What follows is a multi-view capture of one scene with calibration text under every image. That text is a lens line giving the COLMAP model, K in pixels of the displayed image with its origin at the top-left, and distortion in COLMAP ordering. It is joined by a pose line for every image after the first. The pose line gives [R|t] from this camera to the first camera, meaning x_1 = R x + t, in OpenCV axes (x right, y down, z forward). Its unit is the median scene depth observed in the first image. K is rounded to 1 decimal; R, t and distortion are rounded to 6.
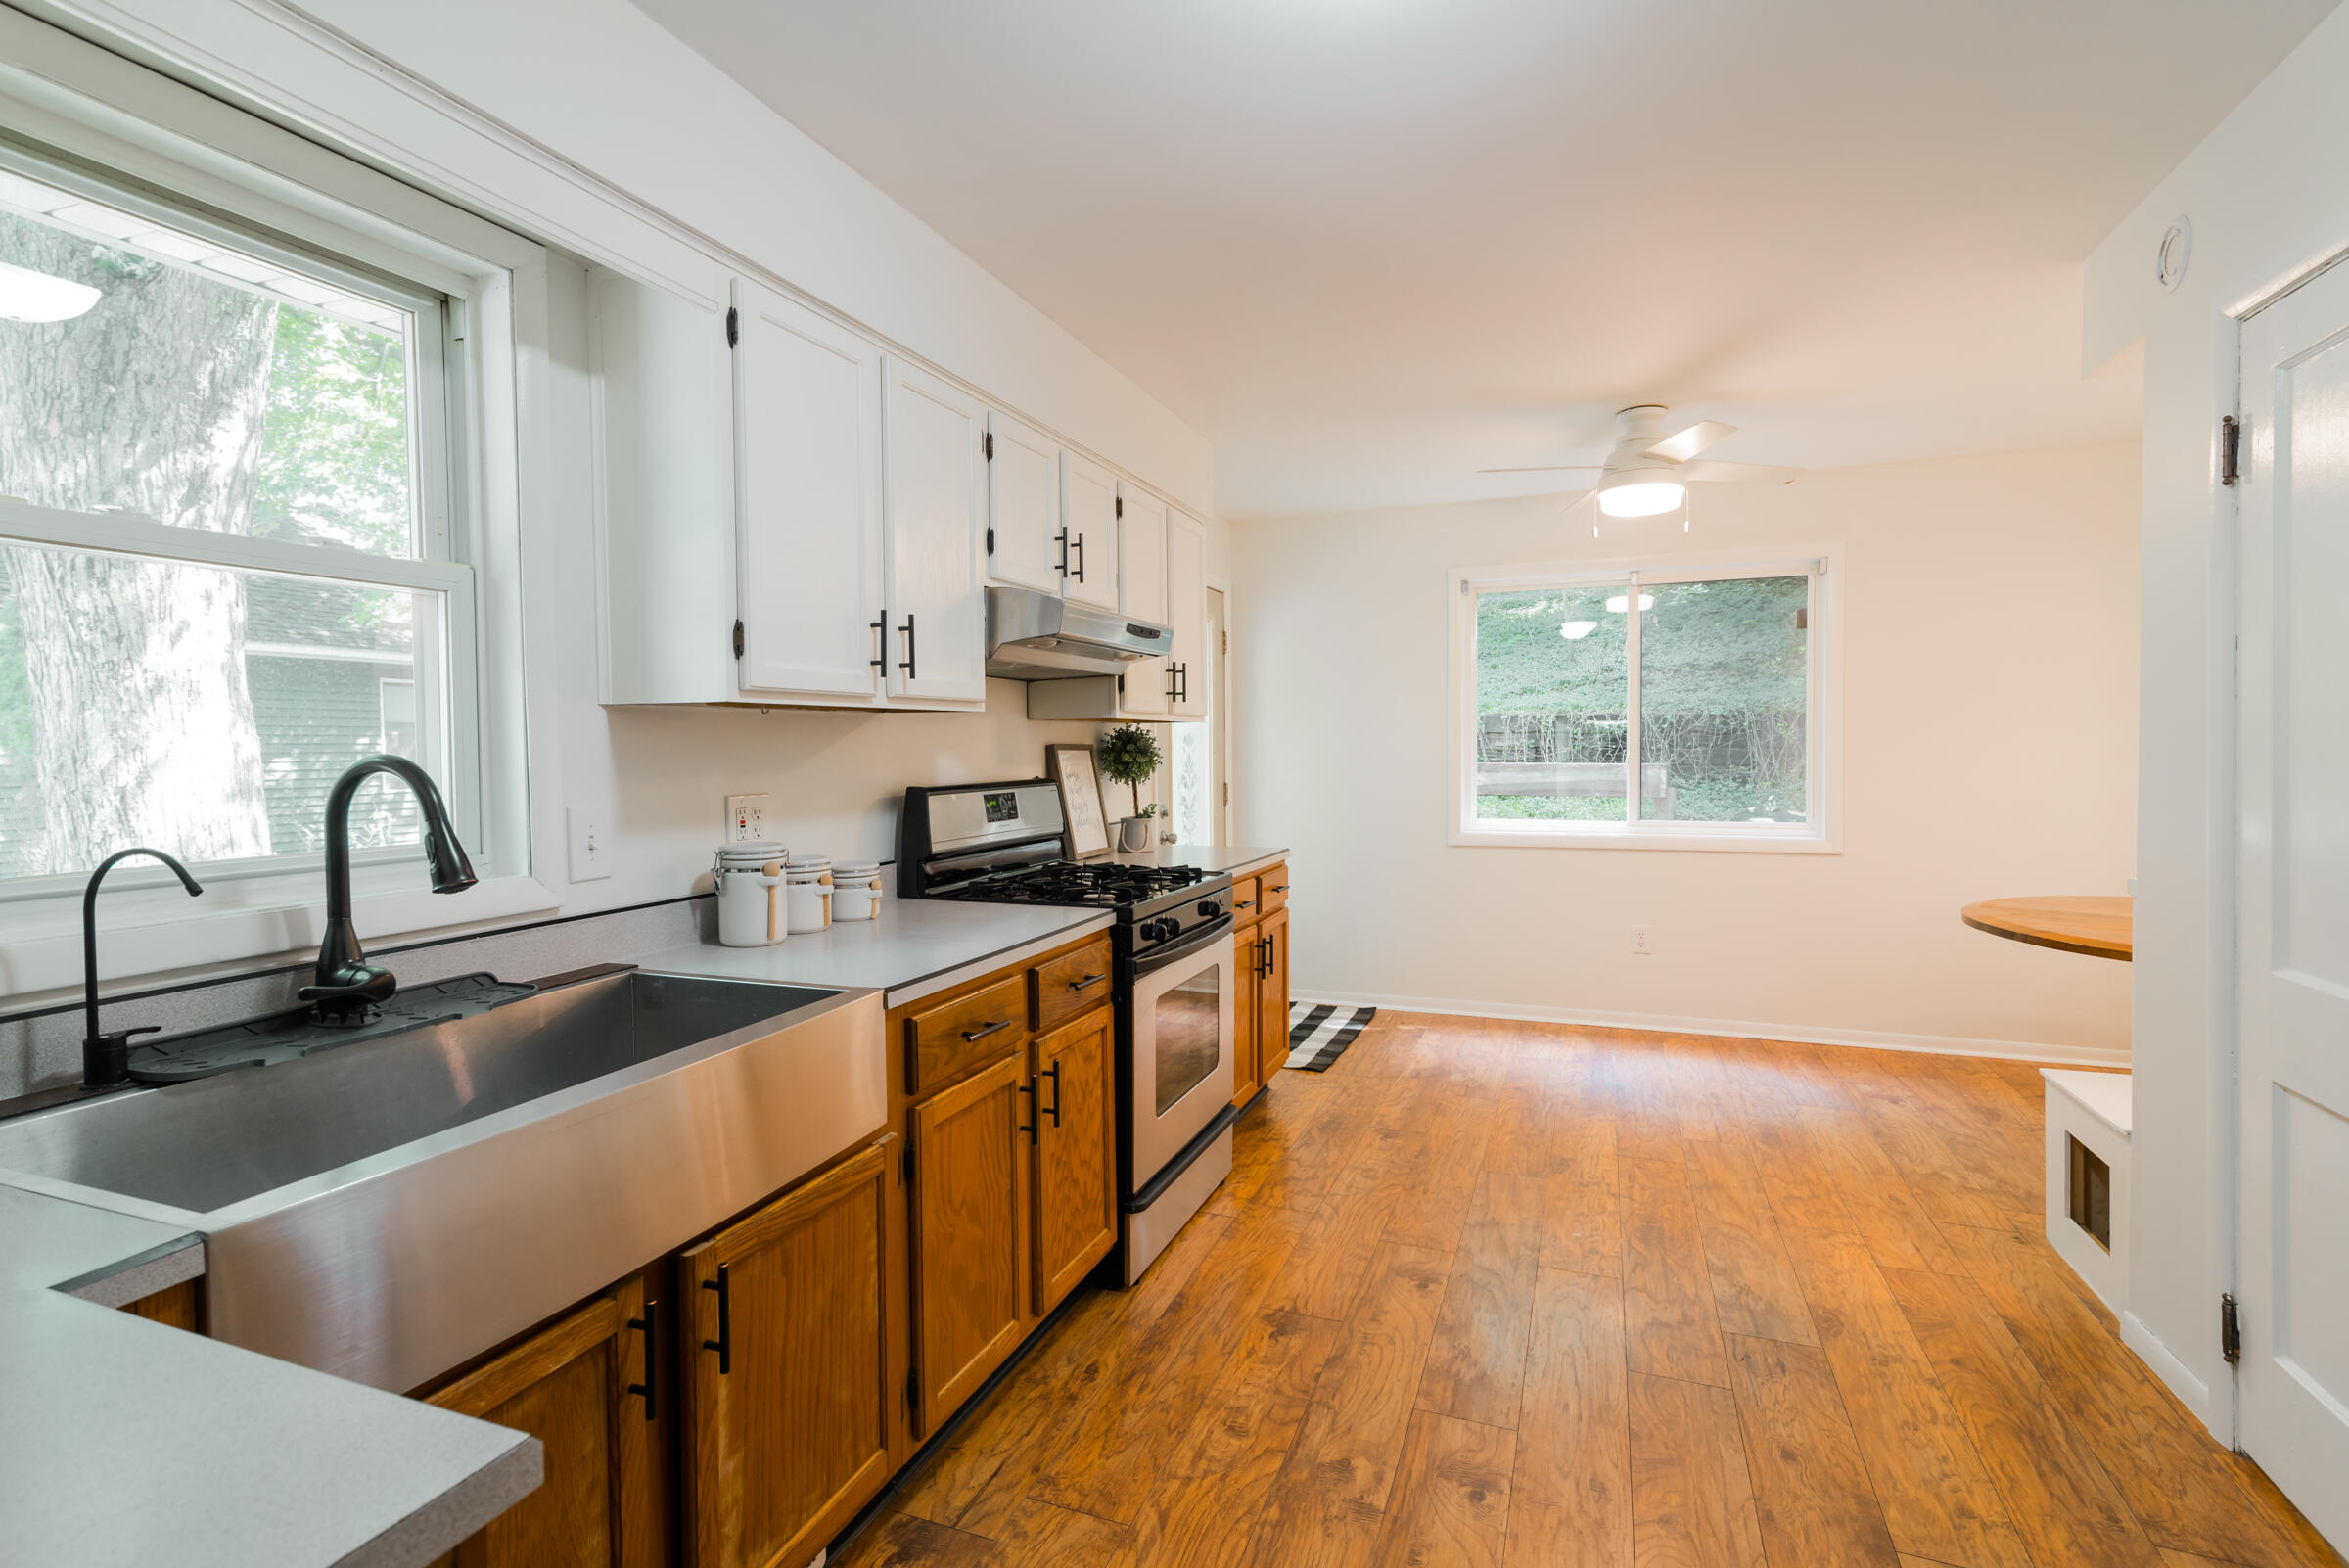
lens RADIAL K [[1099.2, 0, 1174.5], [0, 1099.2, 784.0], [0, 0, 1]] dist [0.003139, 0.000085]
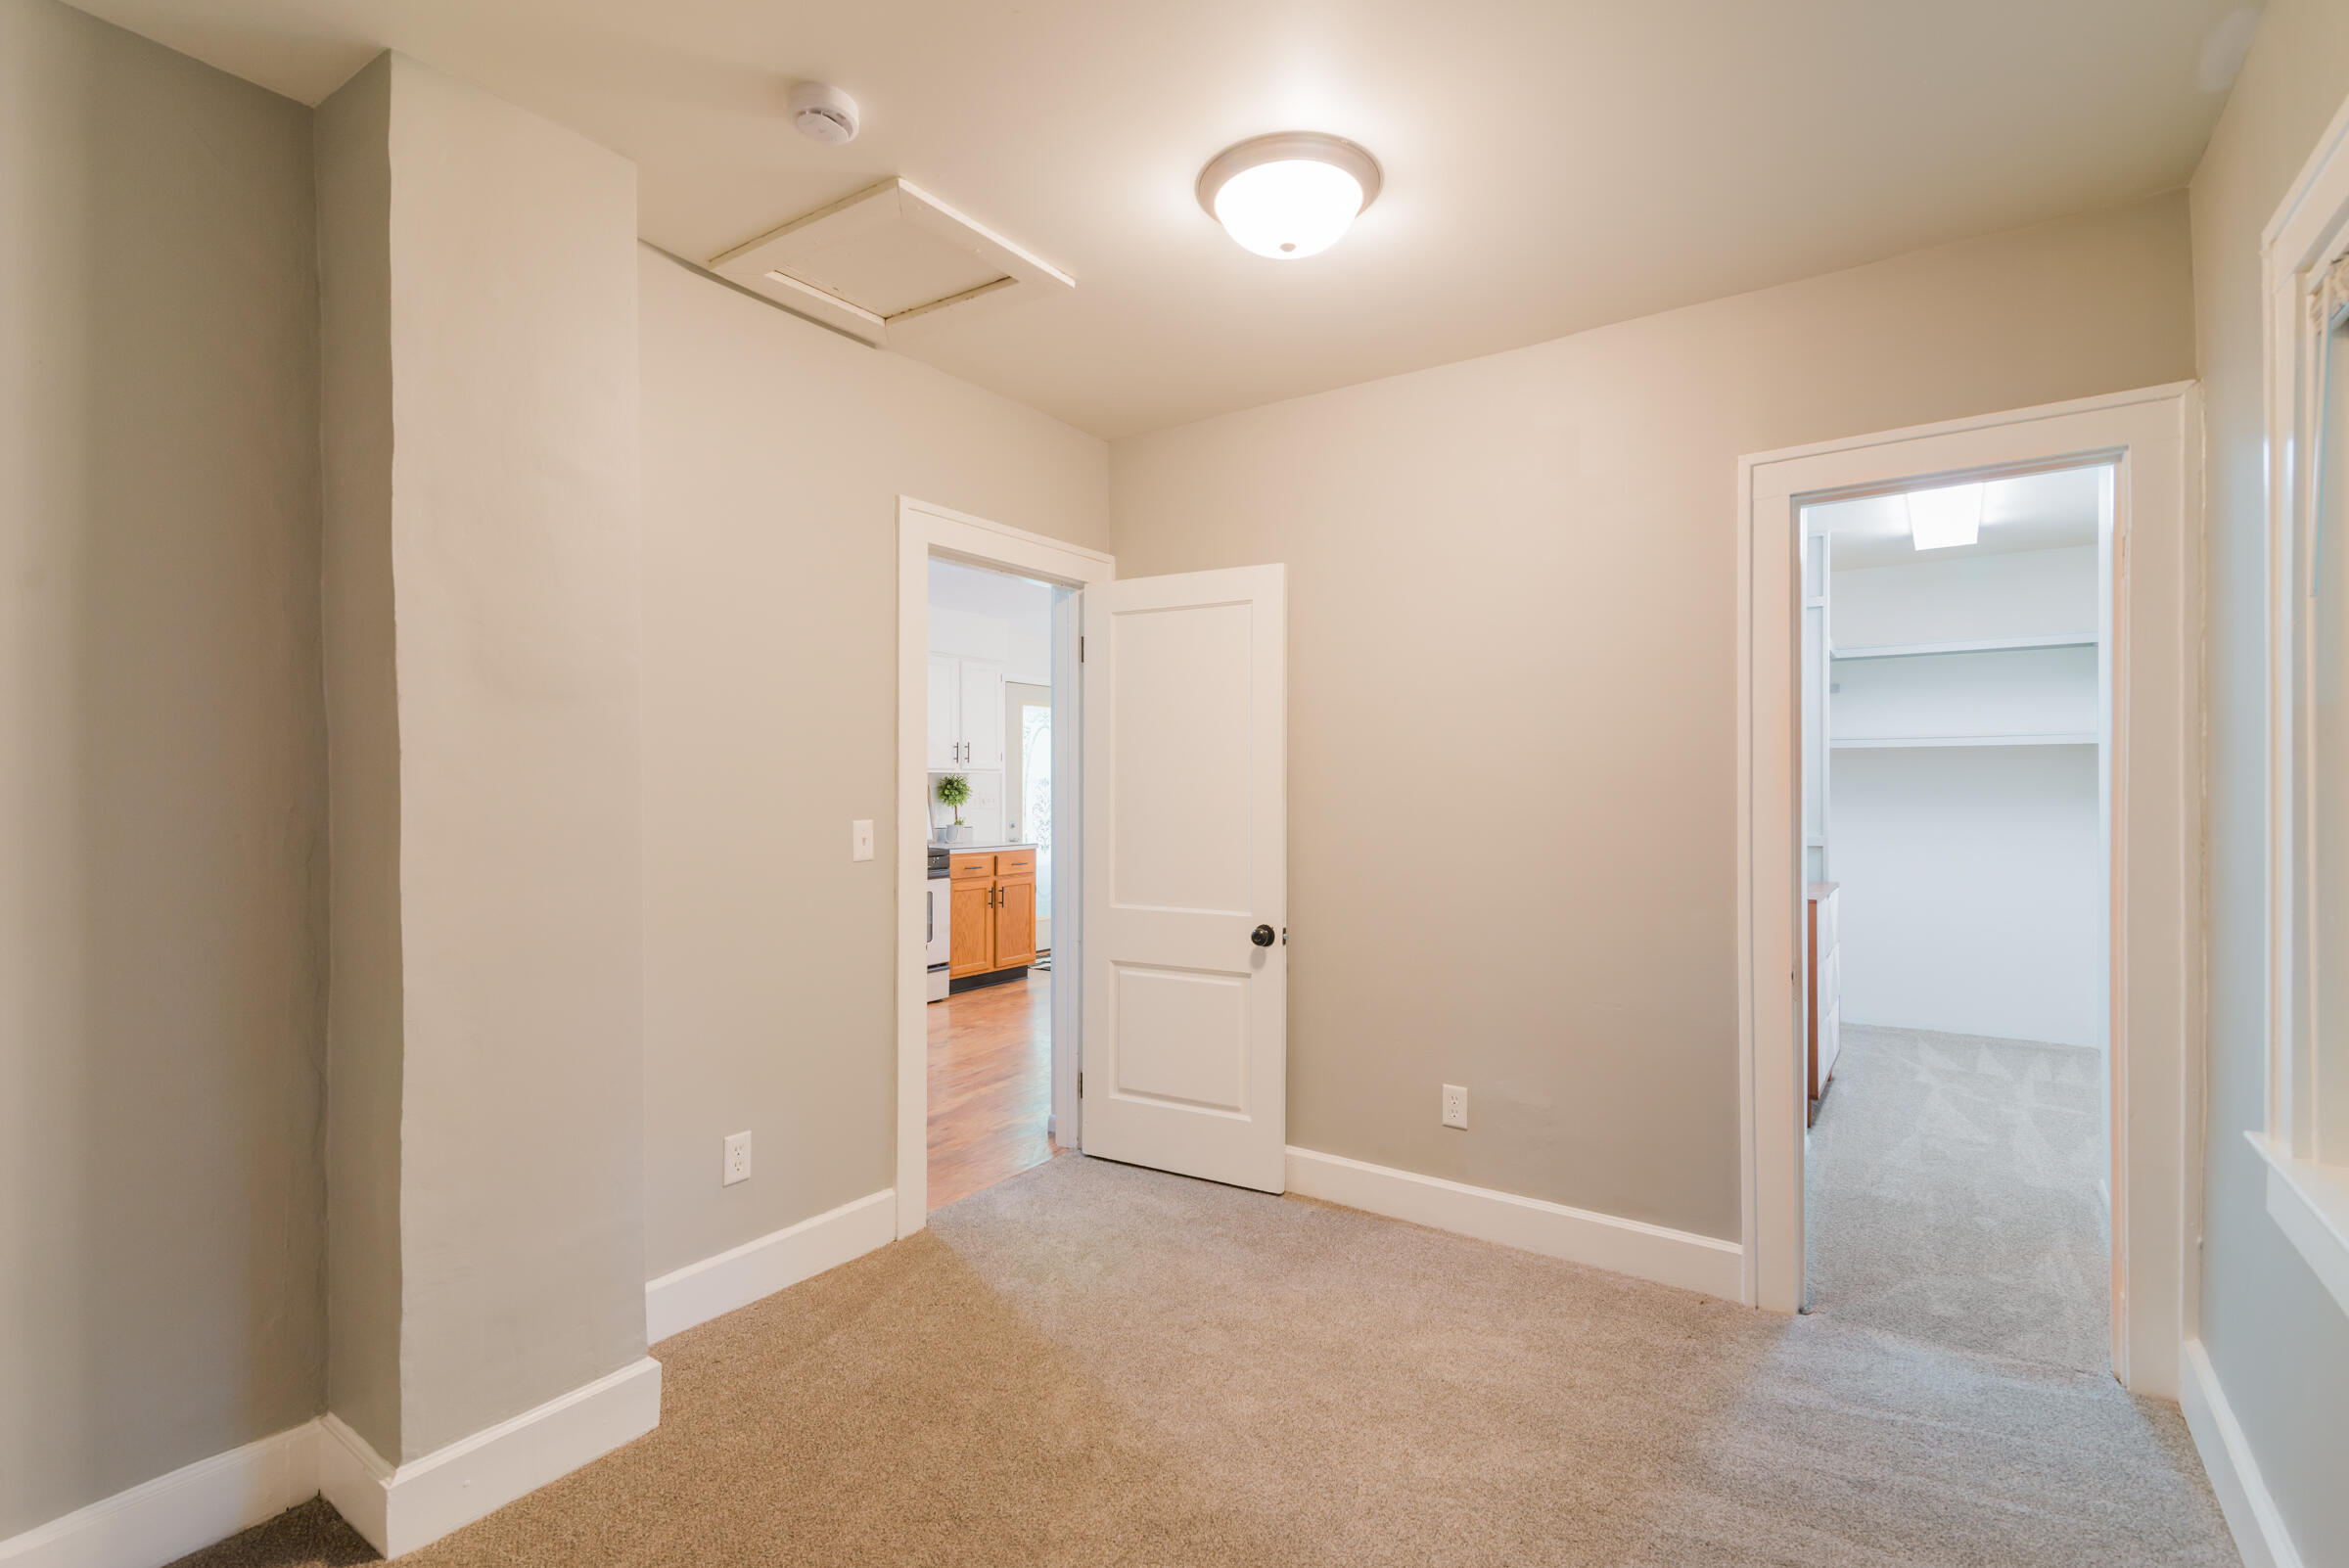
lens RADIAL K [[1099.2, 0, 1174.5], [0, 1099.2, 784.0], [0, 0, 1]] dist [0.003139, 0.000085]
pose [[0.972187, 0.008714, -0.234045, 0.835076], [-0.017021, 0.999294, -0.033497, 0.020032], [0.233588, 0.036549, 0.971648, -0.790778]]
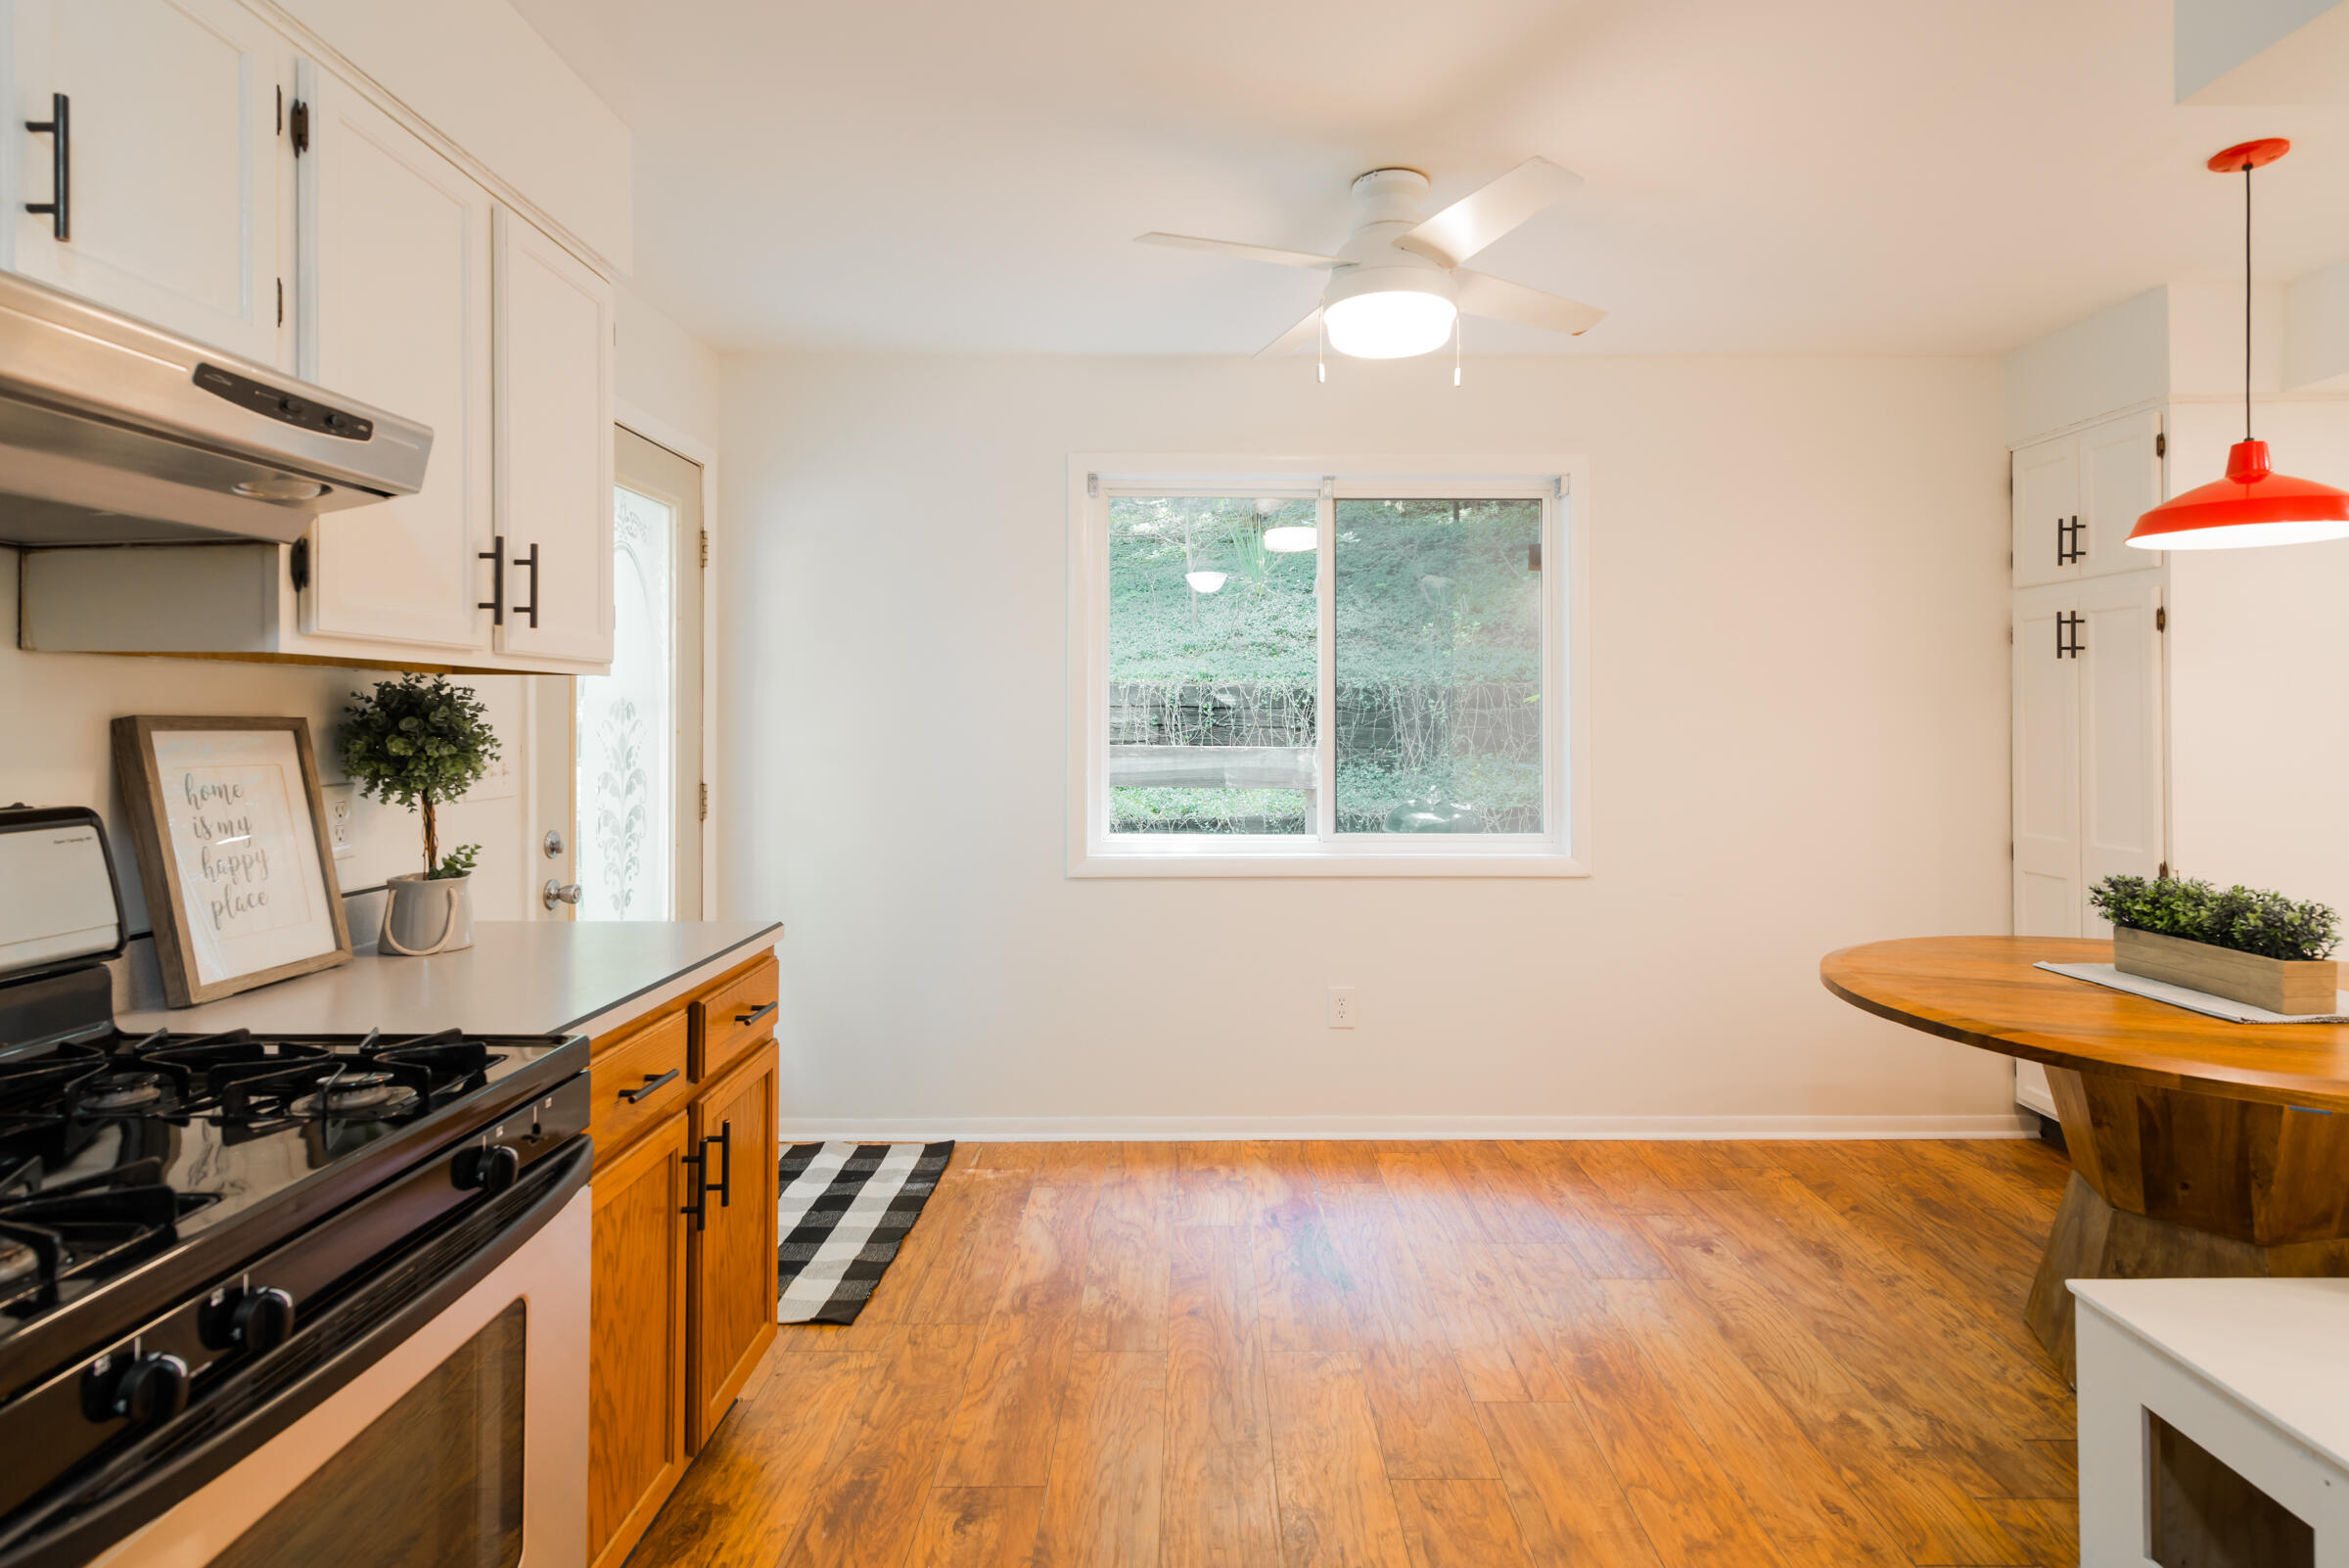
lens RADIAL K [[1206.4, 0, 1206.5], [0, 1206.4, 717.6], [0, 0, 1]] dist [0.003604, 0.000523]
pose [[0.929098, 0.010578, 0.369681, 0.088641], [0.002771, 0.999364, -0.035560, -0.018741], [-0.369822, 0.034062, 0.928478, 0.443894]]
